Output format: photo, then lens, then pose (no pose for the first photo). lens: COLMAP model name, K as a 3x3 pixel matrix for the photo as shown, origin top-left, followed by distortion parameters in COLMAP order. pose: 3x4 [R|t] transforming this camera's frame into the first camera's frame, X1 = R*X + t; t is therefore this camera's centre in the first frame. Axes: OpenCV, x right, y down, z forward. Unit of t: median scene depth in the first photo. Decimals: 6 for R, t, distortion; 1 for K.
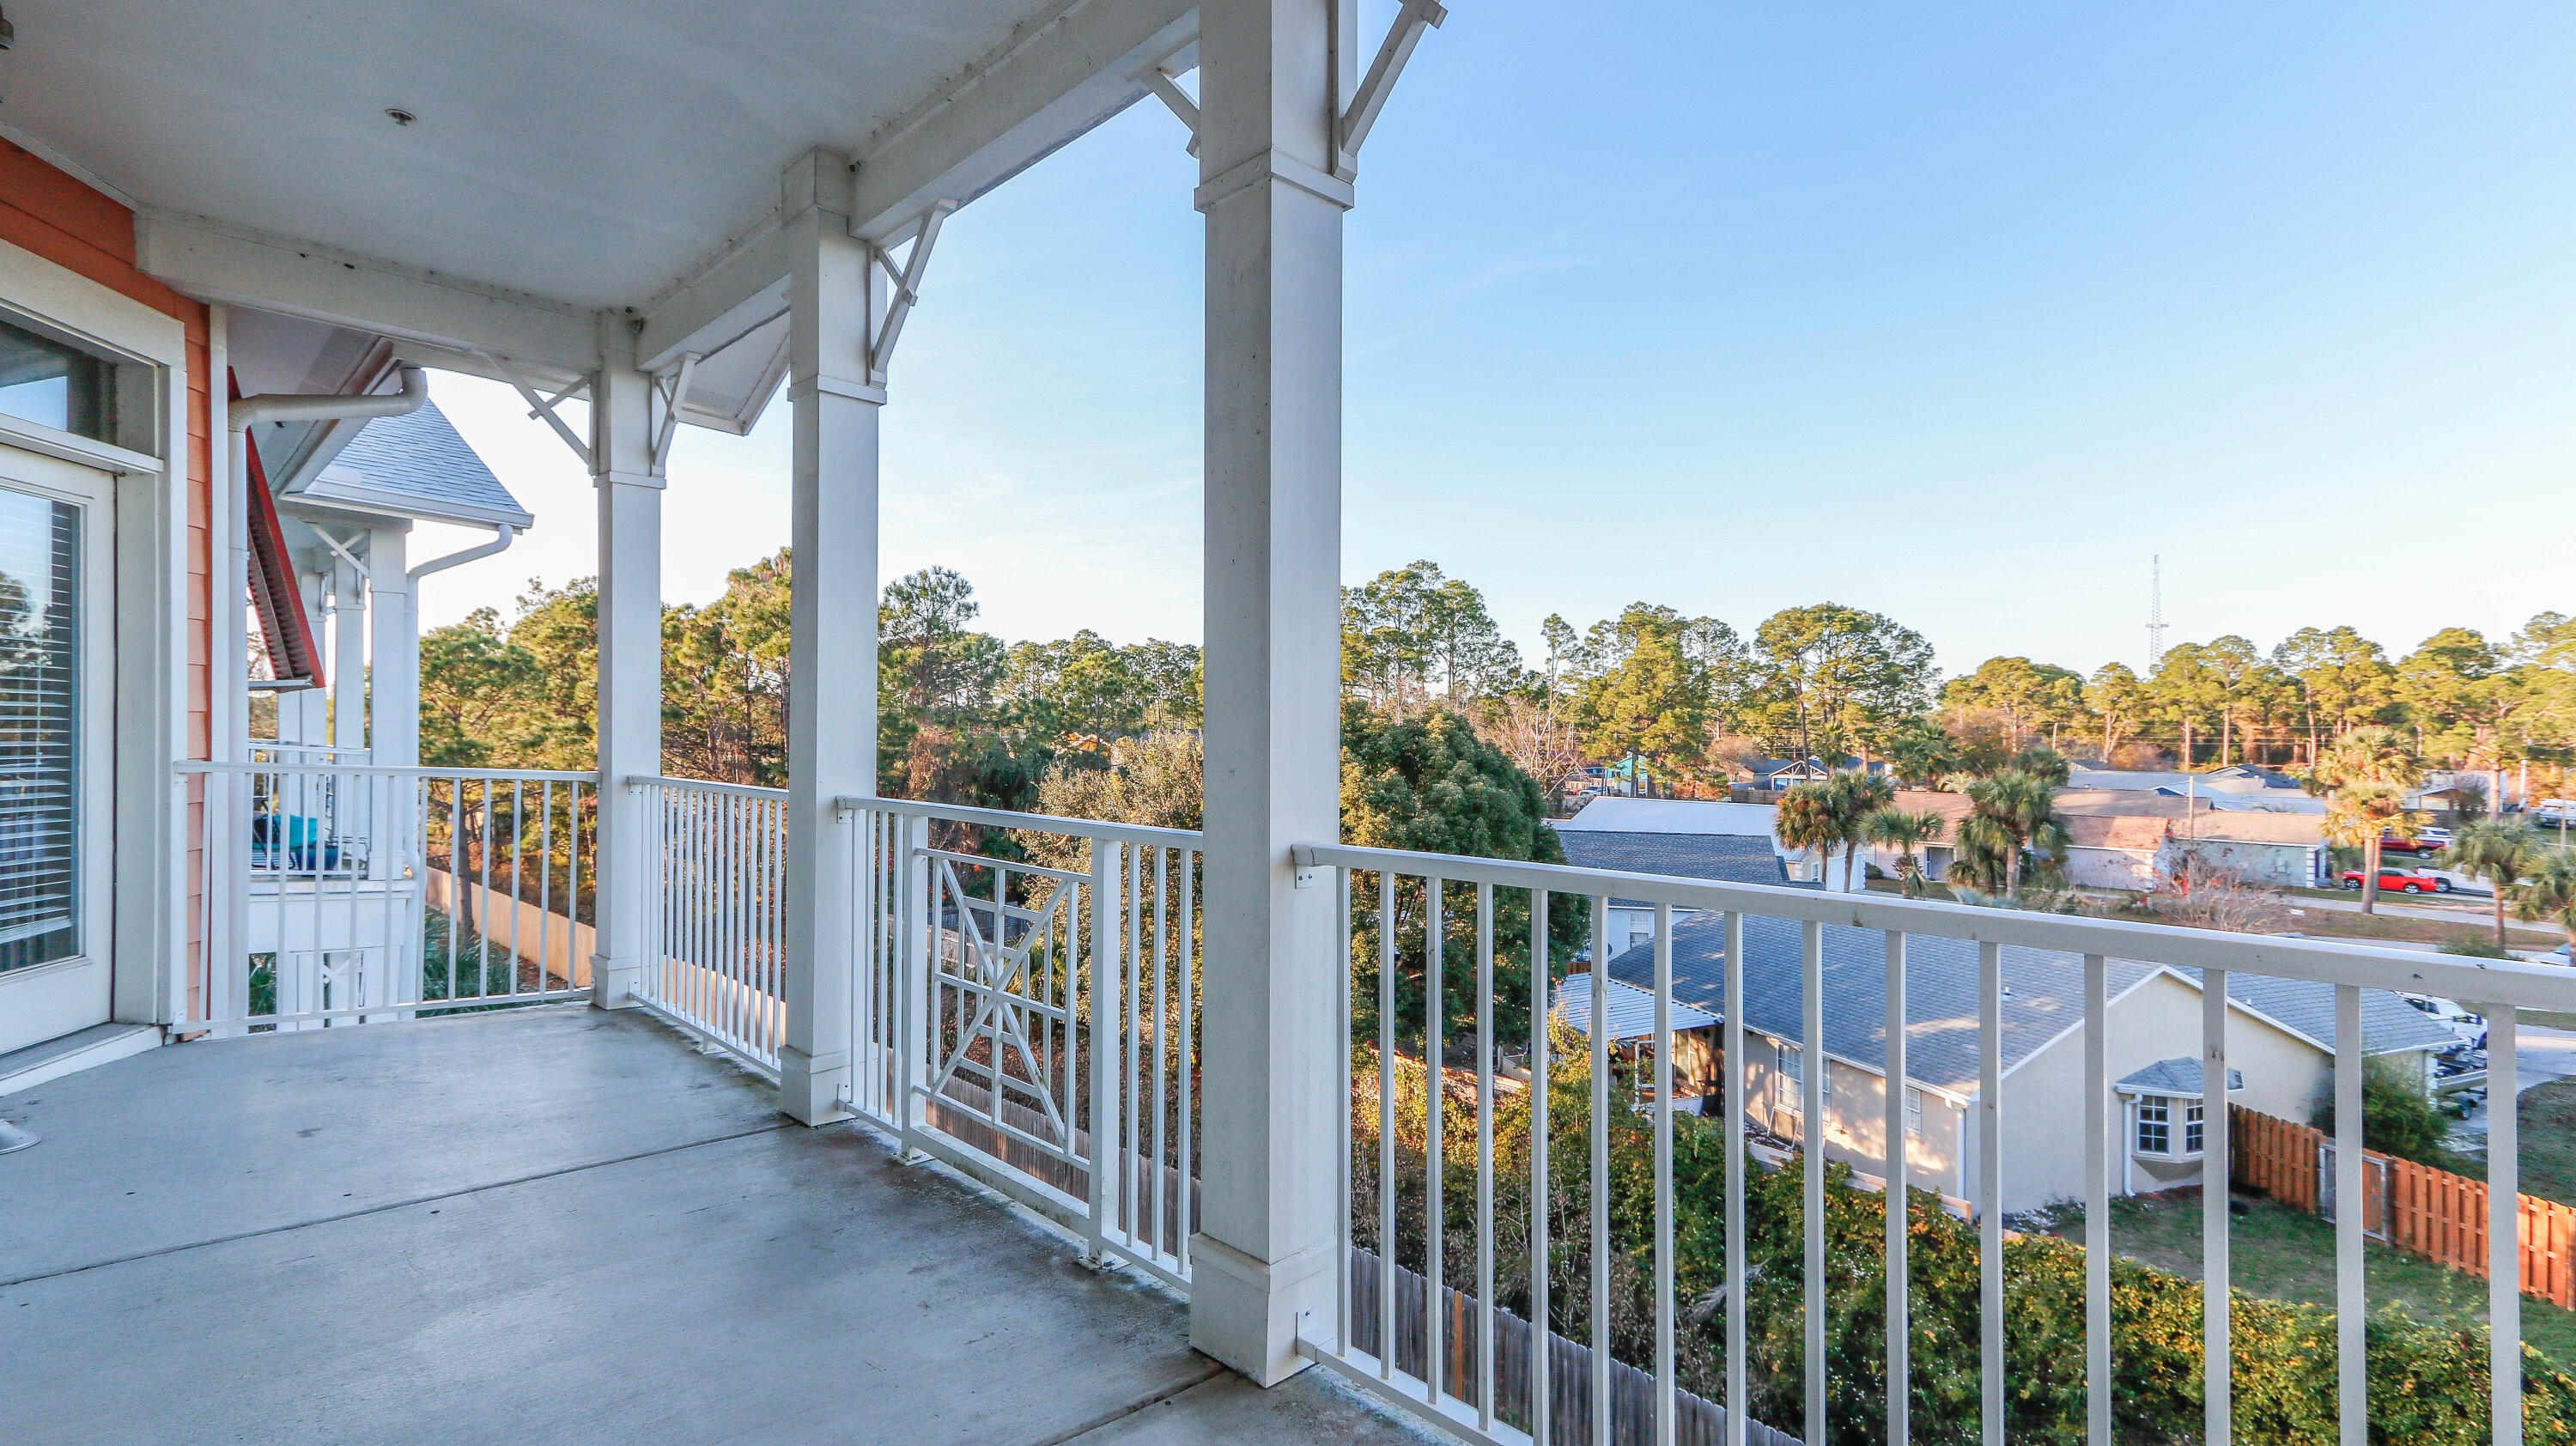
lens RADIAL K [[1239.5, 0, 1282.4], [0, 1239.5, 736.4], [0, 0, 1]] dist [0.008055, -0.000424]
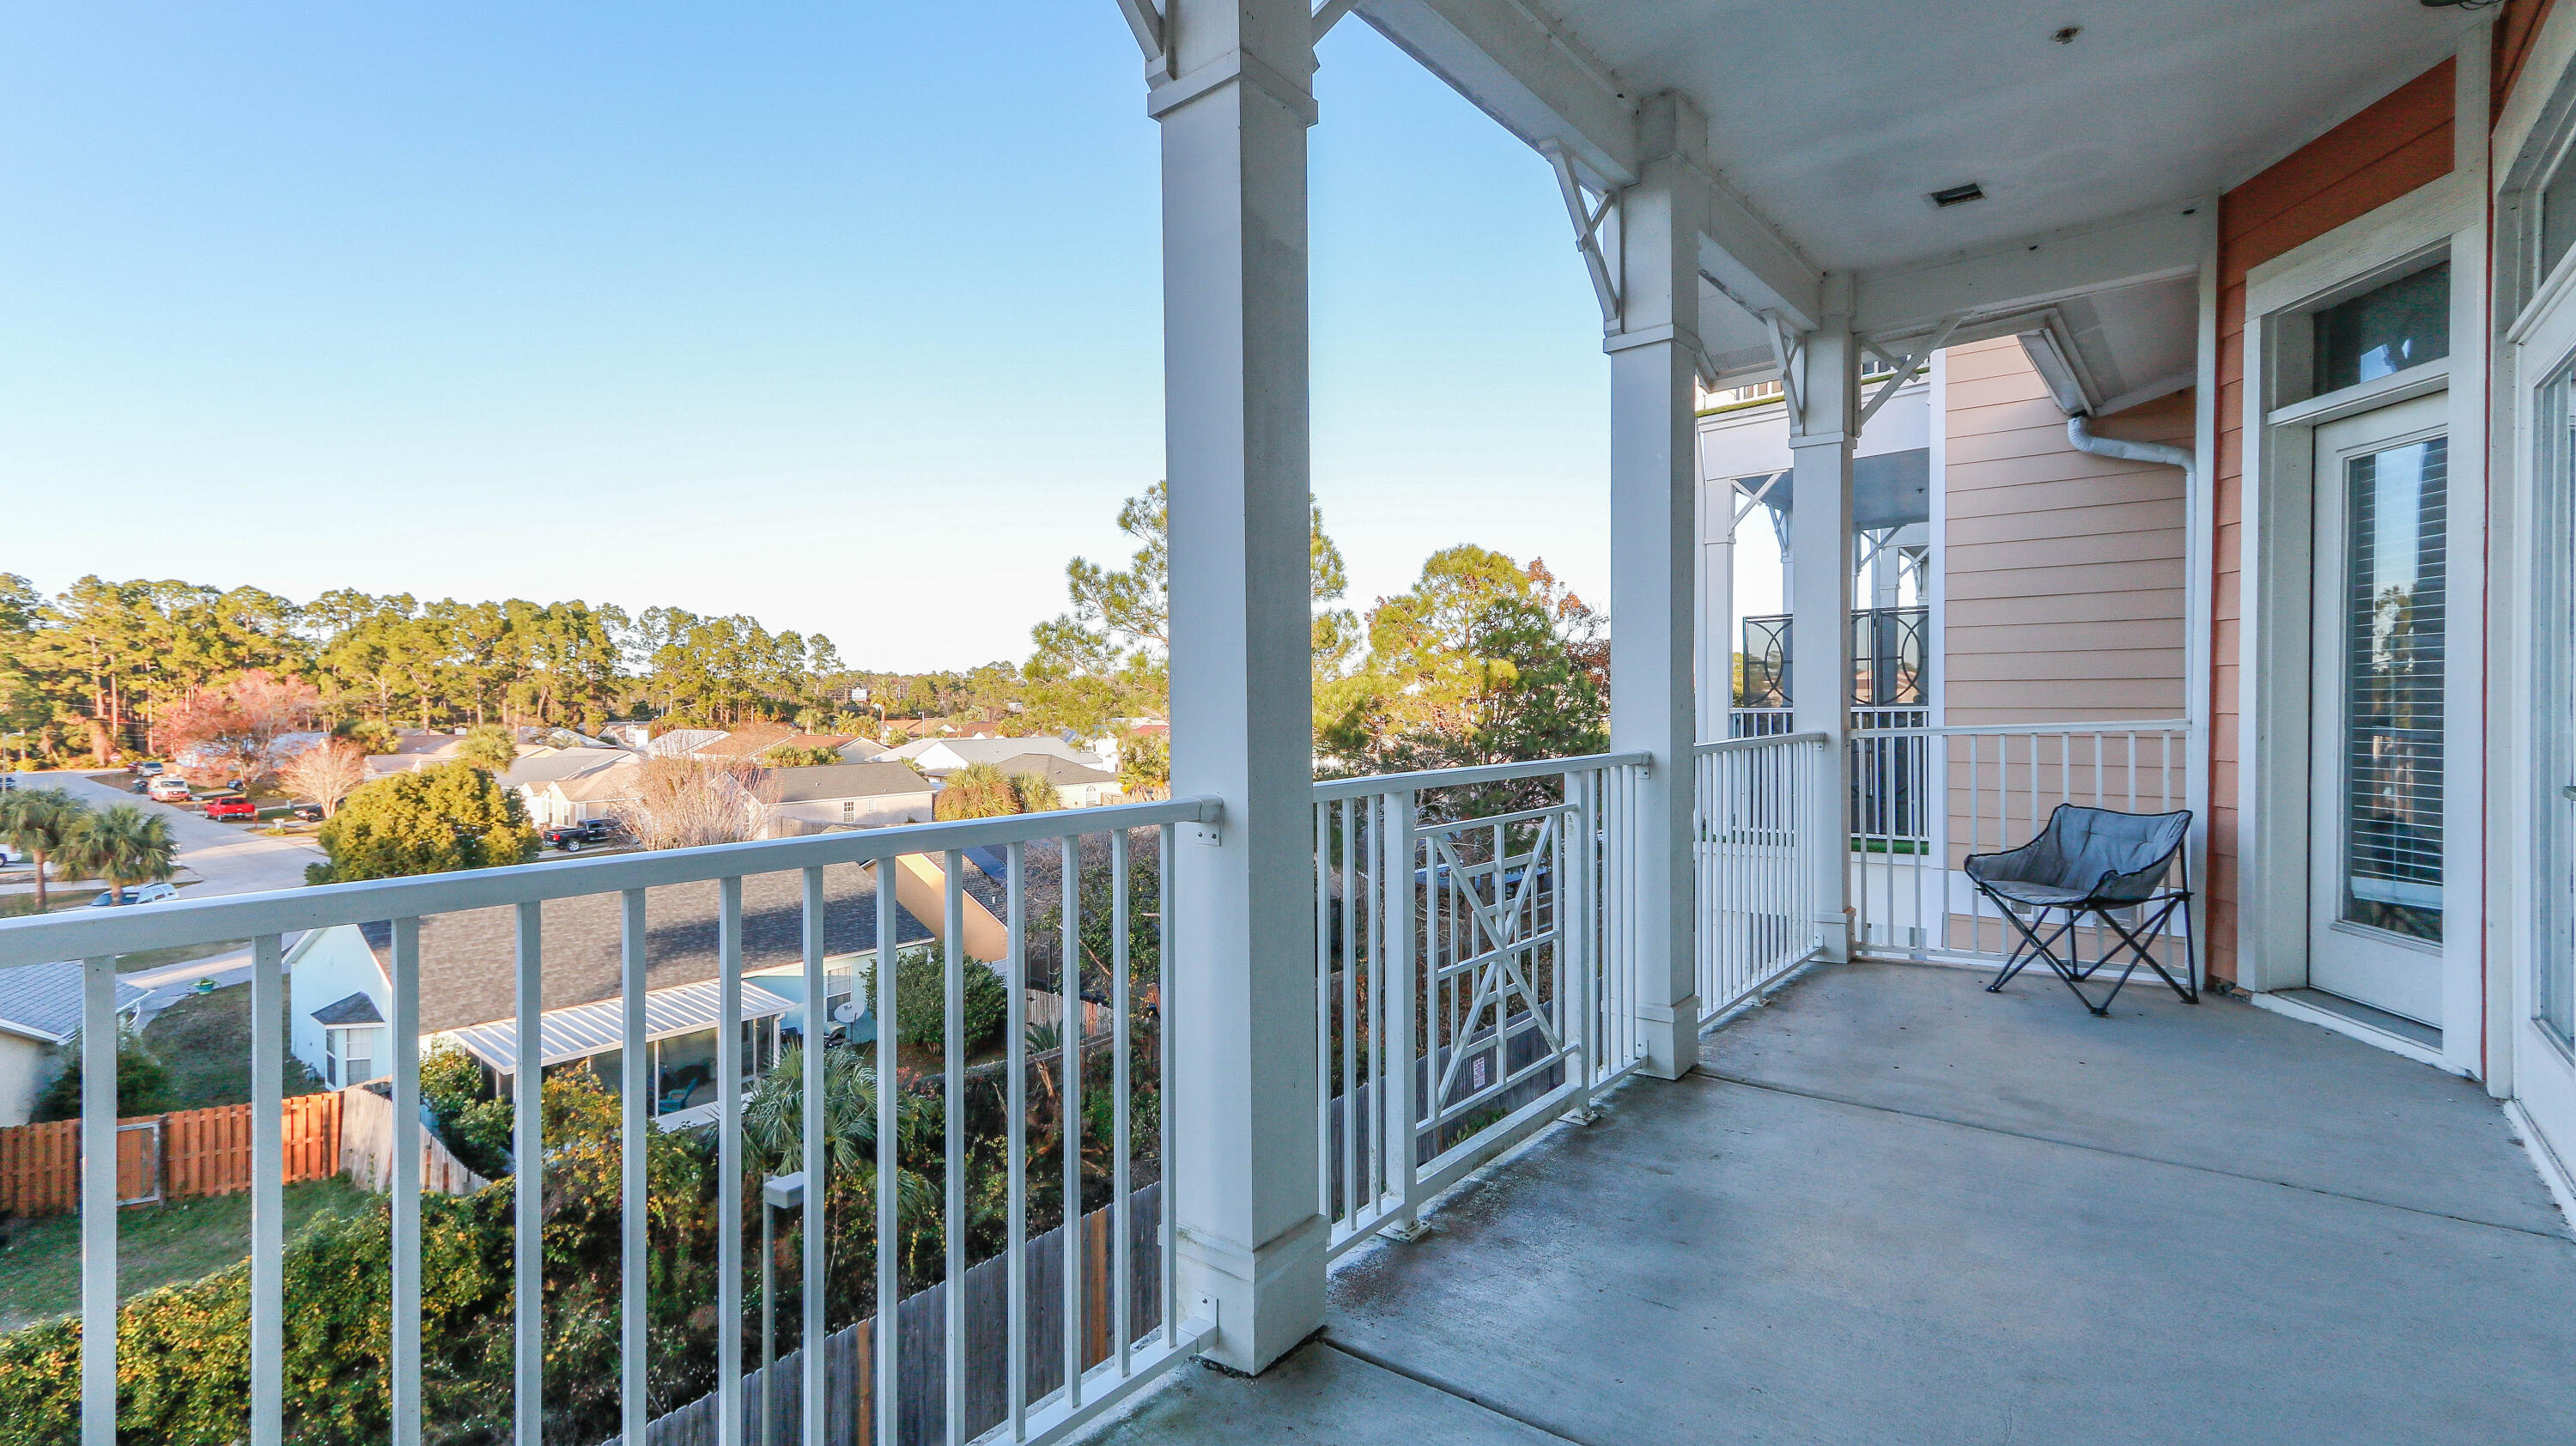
lens RADIAL K [[1178.2, 0, 1273.4], [0, 1178.2, 728.0], [0, 0, 1]] dist [0.021734, -0.001634]
pose [[-0.160312, -0.031058, 0.986578, -0.230024], [0.011726, 0.999374, 0.033367, -0.000270], [-0.986997, 0.016918, -0.159847, 0.274090]]
